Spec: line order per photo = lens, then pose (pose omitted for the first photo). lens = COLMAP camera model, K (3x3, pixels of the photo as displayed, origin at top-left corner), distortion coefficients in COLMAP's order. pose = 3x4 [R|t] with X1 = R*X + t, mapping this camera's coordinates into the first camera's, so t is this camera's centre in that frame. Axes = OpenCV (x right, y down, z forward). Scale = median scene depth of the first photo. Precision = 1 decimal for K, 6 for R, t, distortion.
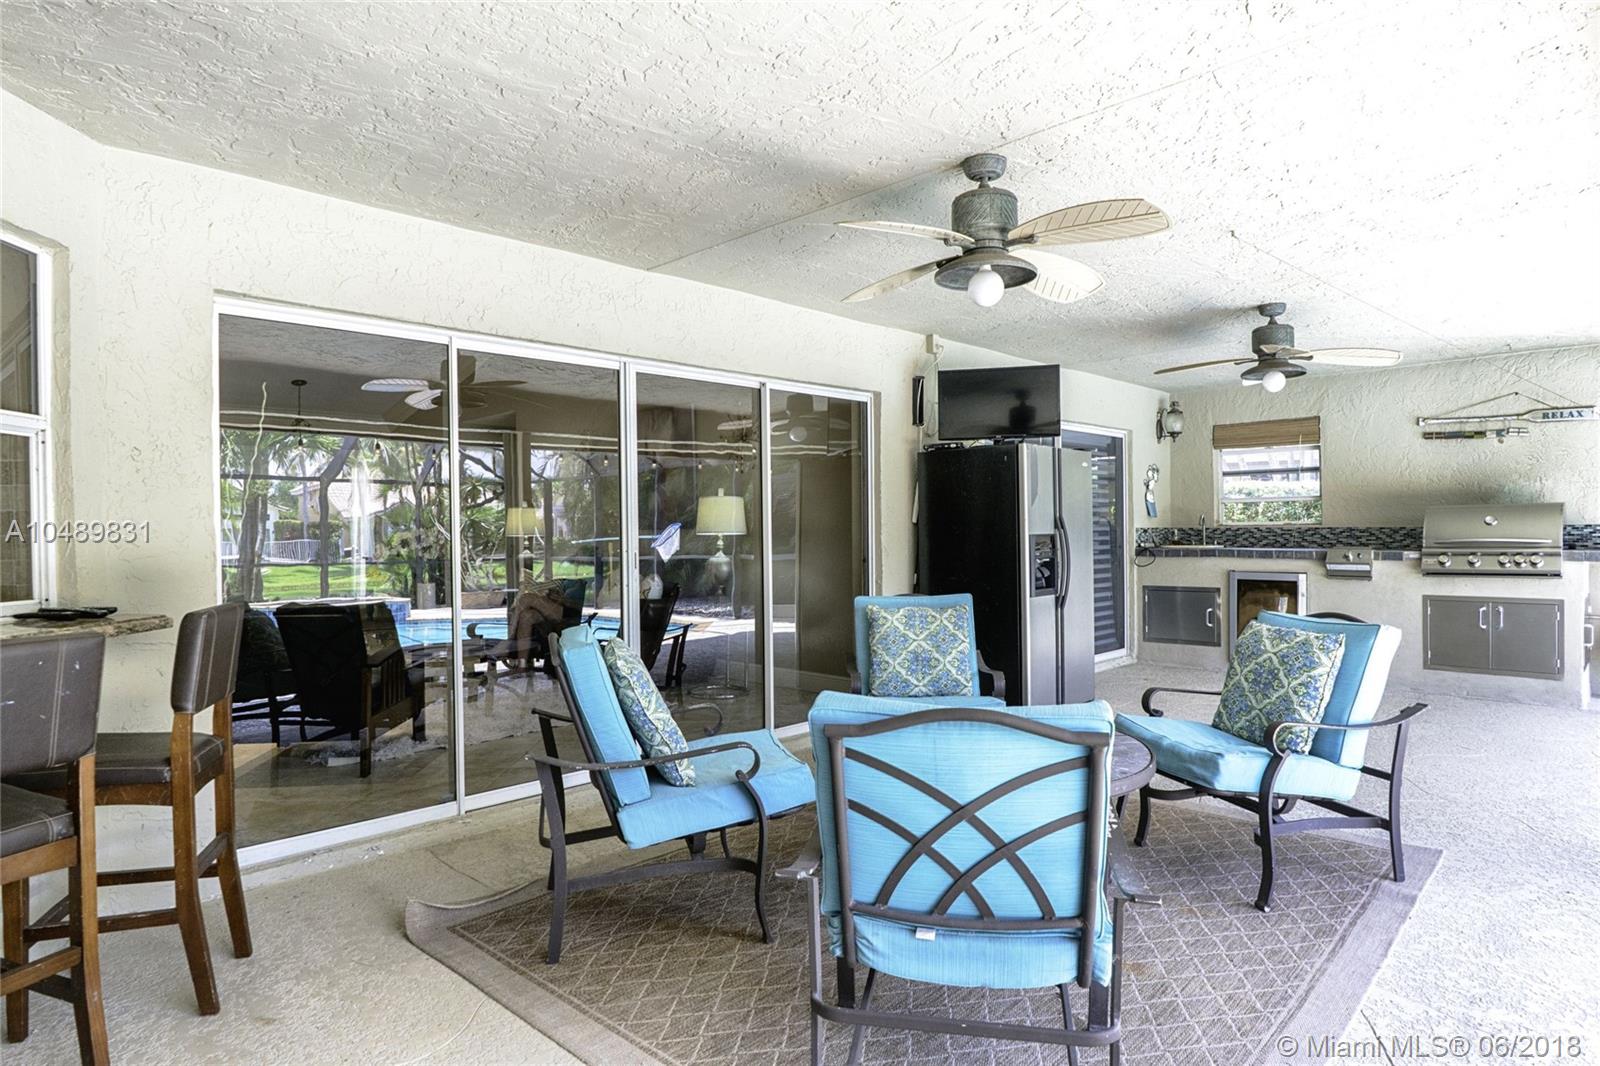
lens RADIAL K [[923.1, 0, 800.0], [0, 923.1, 533.0], [0, 0, 1]] dist [-0.024141, 0.000126]
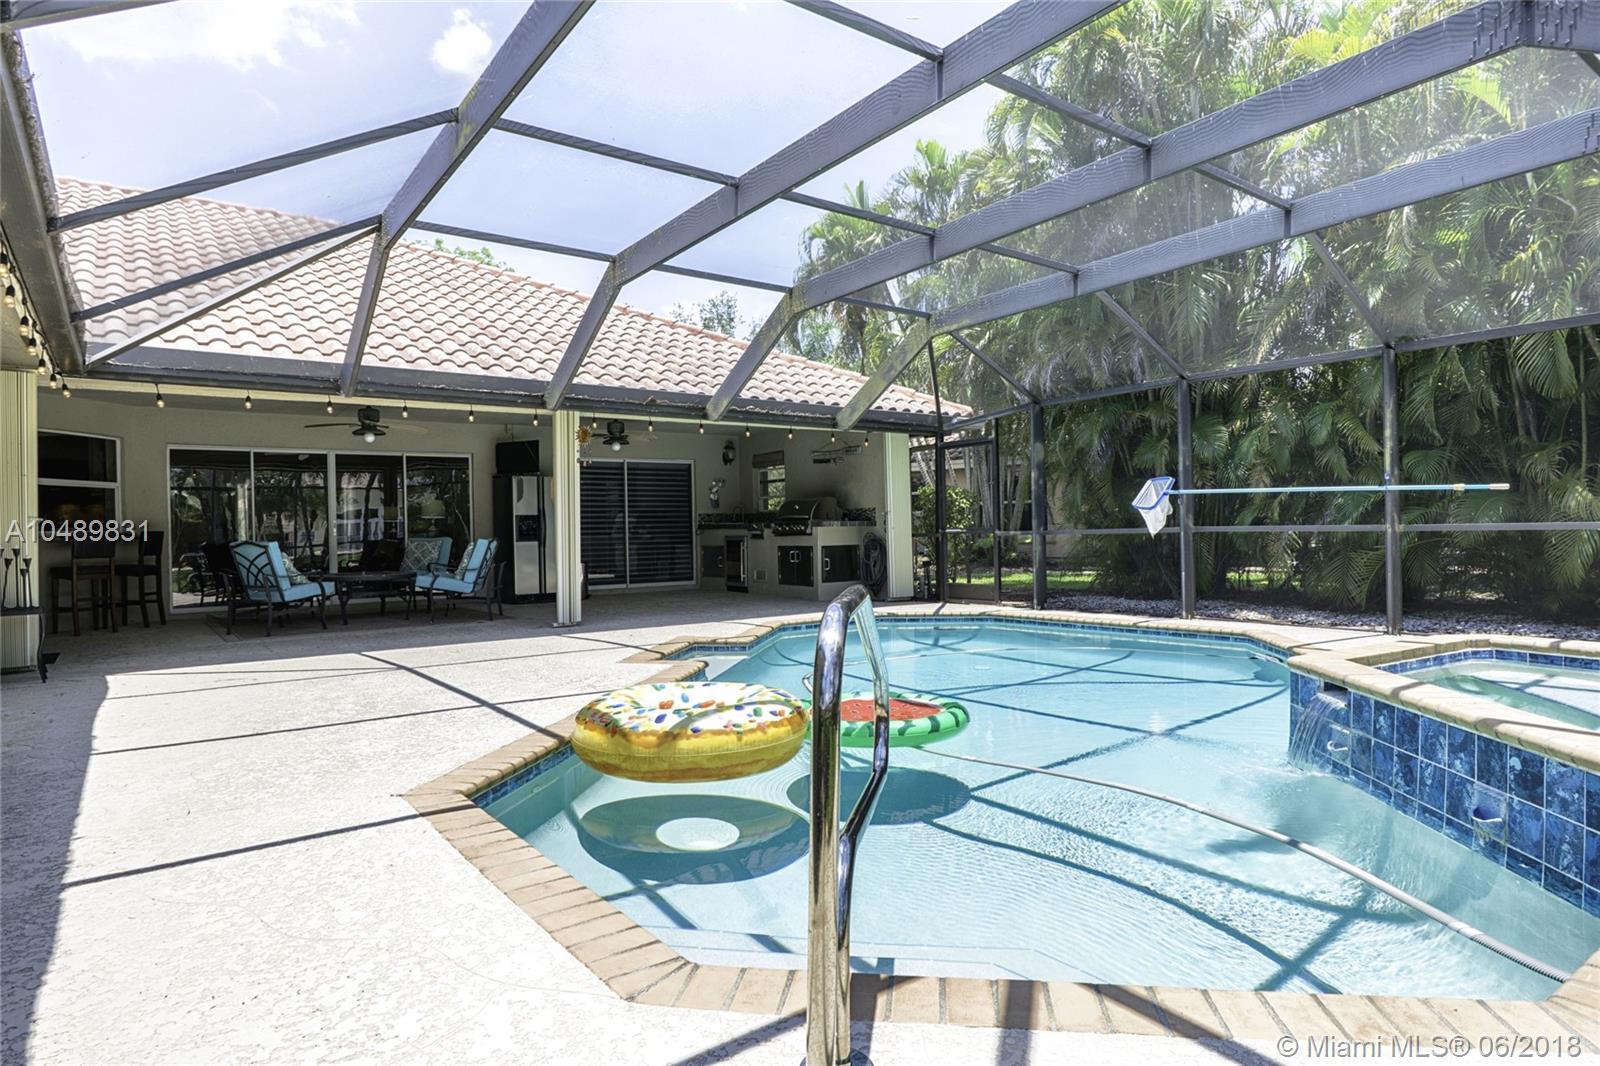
lens RADIAL K [[923.1, 0, 800.0], [0, 923.1, 533.0], [0, 0, 1]] dist [-0.024141, 0.000126]
pose [[0.984311, -0.008383, -0.176245, 1.145157], [0.008264, 0.999965, -0.001406, 0.047824], [0.176251, -0.000072, 0.984345, -0.975337]]
